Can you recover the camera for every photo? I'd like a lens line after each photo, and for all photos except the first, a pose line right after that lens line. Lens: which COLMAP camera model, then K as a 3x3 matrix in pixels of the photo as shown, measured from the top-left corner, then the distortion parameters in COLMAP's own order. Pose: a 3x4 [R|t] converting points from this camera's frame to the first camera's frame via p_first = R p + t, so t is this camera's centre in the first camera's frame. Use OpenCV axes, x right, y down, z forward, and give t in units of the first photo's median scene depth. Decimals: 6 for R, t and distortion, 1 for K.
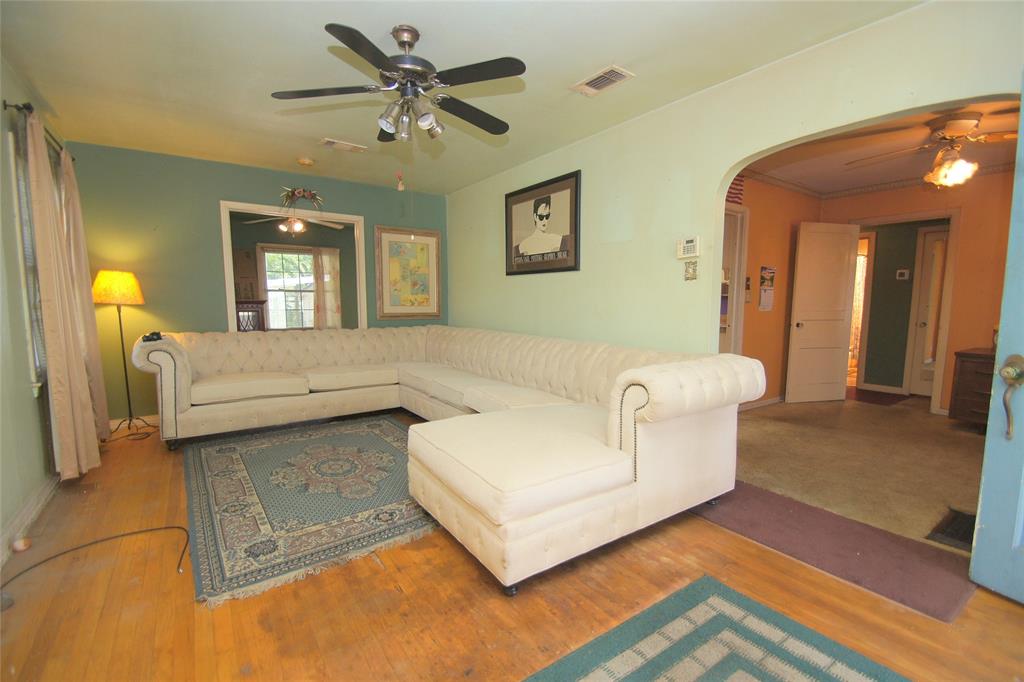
lens RADIAL K [[452.5, 0, 518.0], [0, 452.5, 356.7], [0, 0, 1]] dist [0.017718, -0.020338]
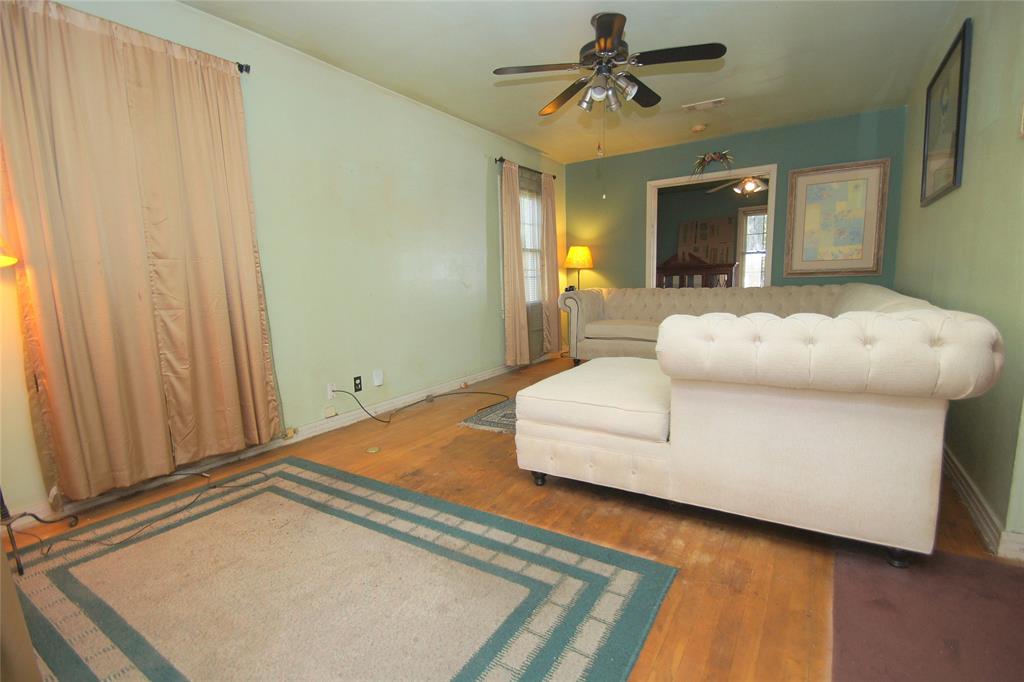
lens RADIAL K [[493.3, 0, 520.3], [0, 493.3, 356.8], [0, 0, 1]] dist [0.000580, -0.000110]
pose [[0.365690, 0.124714, -0.922343, 0.925433], [-0.079014, 0.991564, 0.102747, 0.033899], [0.927377, 0.035304, 0.372459, 0.346543]]
